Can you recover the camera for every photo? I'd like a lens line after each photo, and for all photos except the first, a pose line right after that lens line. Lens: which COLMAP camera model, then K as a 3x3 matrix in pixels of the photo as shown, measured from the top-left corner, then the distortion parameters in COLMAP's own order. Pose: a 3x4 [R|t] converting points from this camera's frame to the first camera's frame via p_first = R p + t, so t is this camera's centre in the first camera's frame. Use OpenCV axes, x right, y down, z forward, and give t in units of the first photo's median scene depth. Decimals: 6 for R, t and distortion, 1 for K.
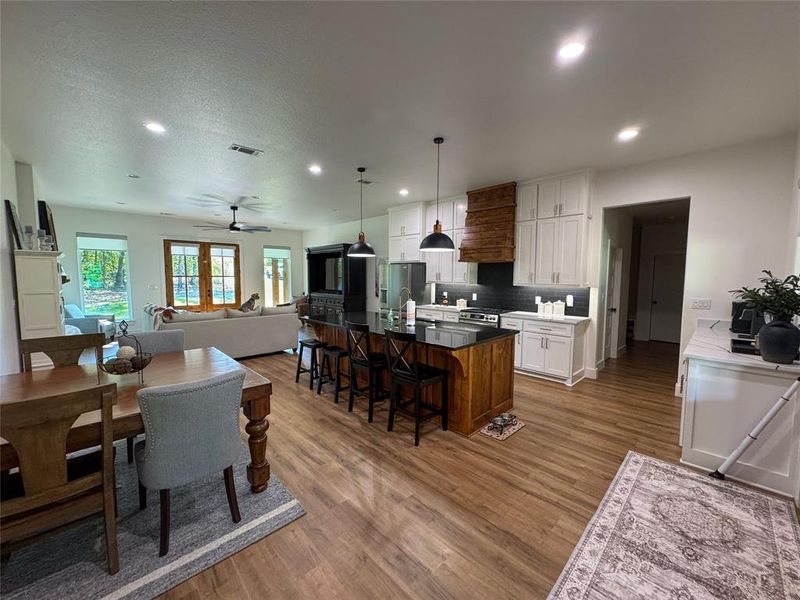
lens RADIAL K [[319.5, 0, 400.0], [0, 319.5, 300.0], [0, 0, 1]] dist [-0.000705, -0.000039]
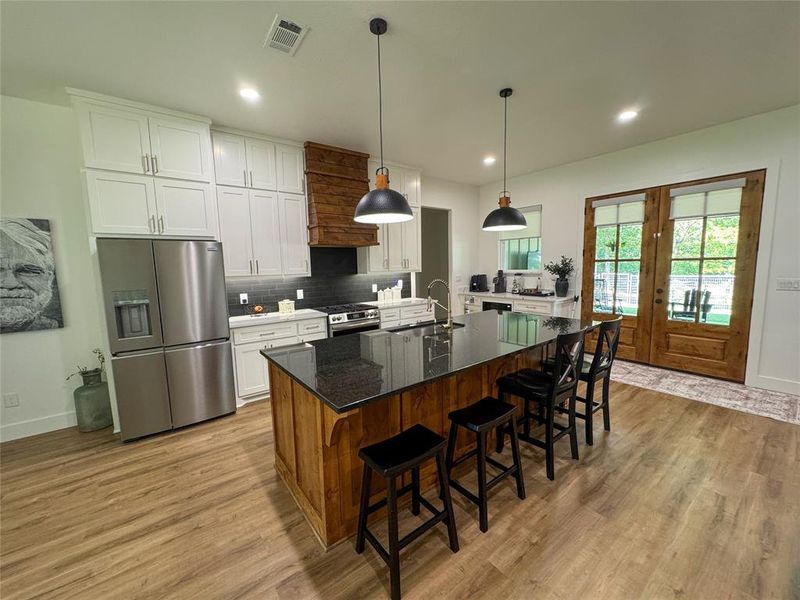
lens RADIAL K [[319.5, 0, 400.0], [0, 319.5, 300.0], [0, 0, 1]] dist [-0.000705, -0.000039]
pose [[0.119922, -0.120304, 0.985467, -0.667329], [0.099556, 0.989084, 0.108631, -0.079410], [-0.987779, 0.085082, 0.130590, 1.038371]]
